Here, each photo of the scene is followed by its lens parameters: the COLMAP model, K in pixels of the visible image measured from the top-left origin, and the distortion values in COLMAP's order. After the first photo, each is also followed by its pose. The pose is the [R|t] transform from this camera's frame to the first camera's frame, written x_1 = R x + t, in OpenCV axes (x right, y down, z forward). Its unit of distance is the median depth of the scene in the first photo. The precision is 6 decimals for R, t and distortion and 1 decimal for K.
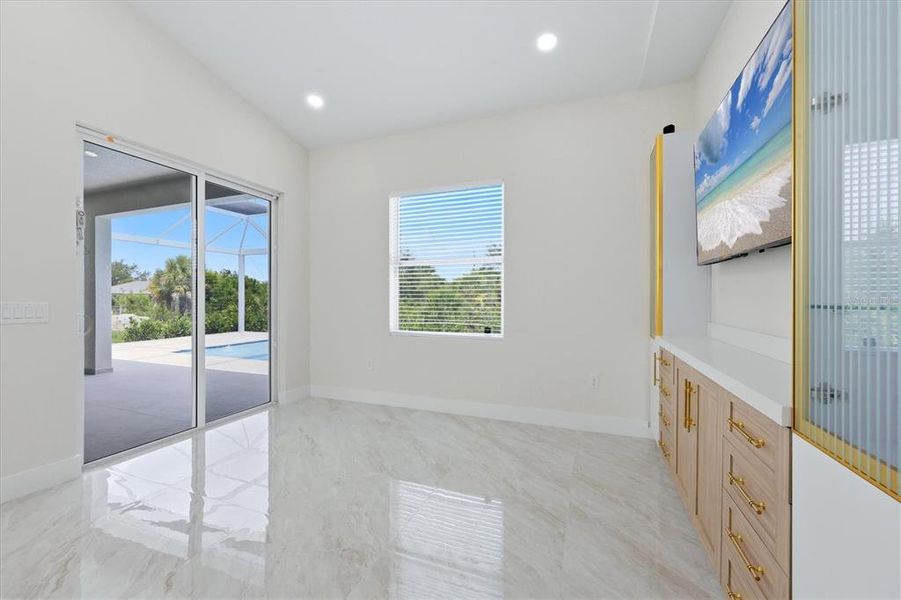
lens RADIAL K [[352.5, 0, 446.6], [0, 352.5, 297.7], [0, 0, 1]] dist [0.000546, -0.000005]
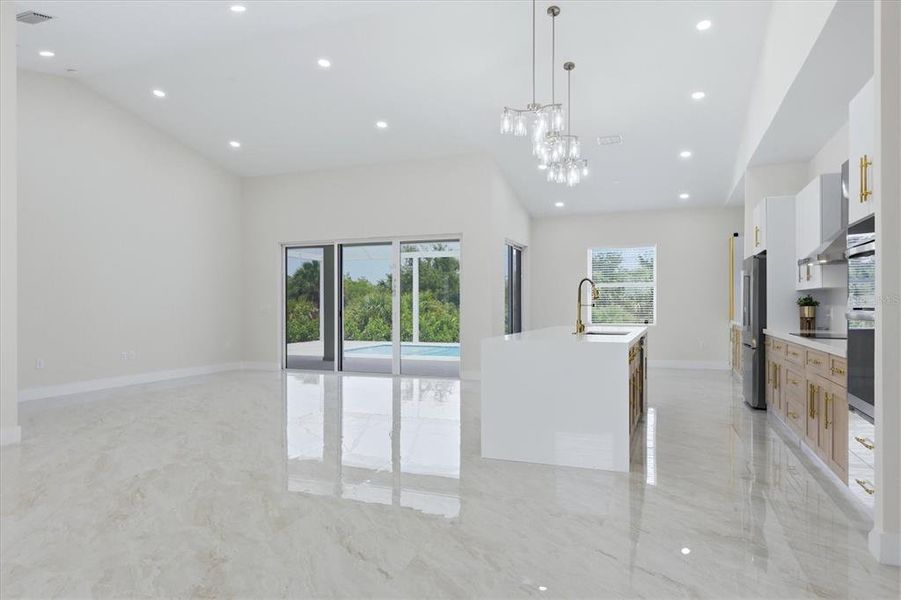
lens RADIAL K [[567.0, 0, 447.8], [0, 567.0, 309.6], [0, 0, 1]] dist [0.002476, 0.001515]
pose [[0.999995, 0.002038, -0.002346, -0.241392], [-0.002020, 0.999971, 0.007328, 0.001084], [0.002360, -0.007324, 0.999970, -0.527413]]
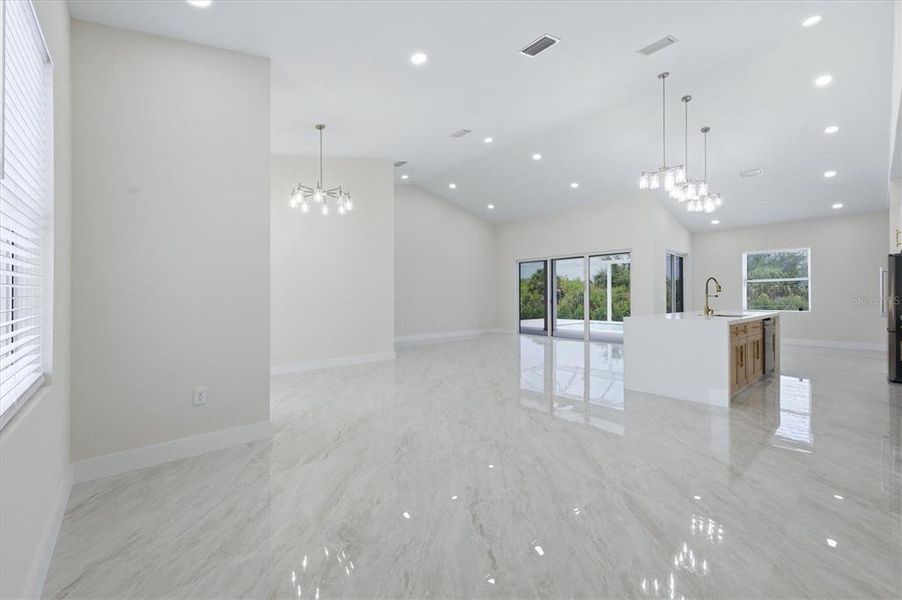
lens RADIAL K [[366.2, 0, 452.1], [0, 366.2, 296.9], [0, 0, 1]] dist [-0.008012, 0.000446]
pose [[0.884934, 0.000017, -0.465717, -0.208938], [0.000526, 0.999999, 0.001036, 0.001026], [0.465717, -0.001162, 0.884933, -0.577262]]
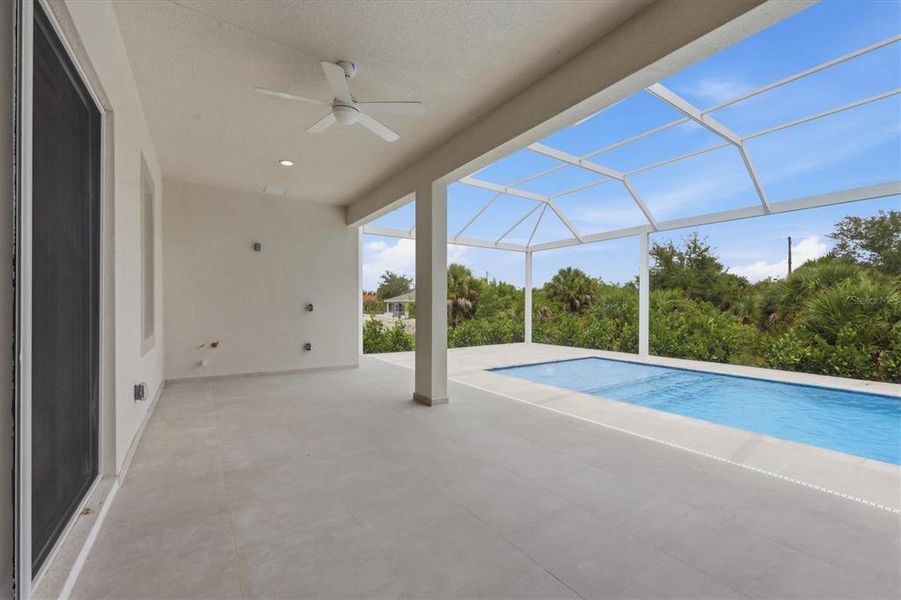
lens RADIAL K [[365.8, 0, 450.2], [0, 365.8, 306.4], [0, 0, 1]] dist [-0.008012, 0.000446]
pose [[0.817327, 0.003292, -0.576164, -0.234922], [-0.002476, 0.999995, 0.002202, 0.007428], [0.576168, -0.000373, 0.817331, 0.183265]]
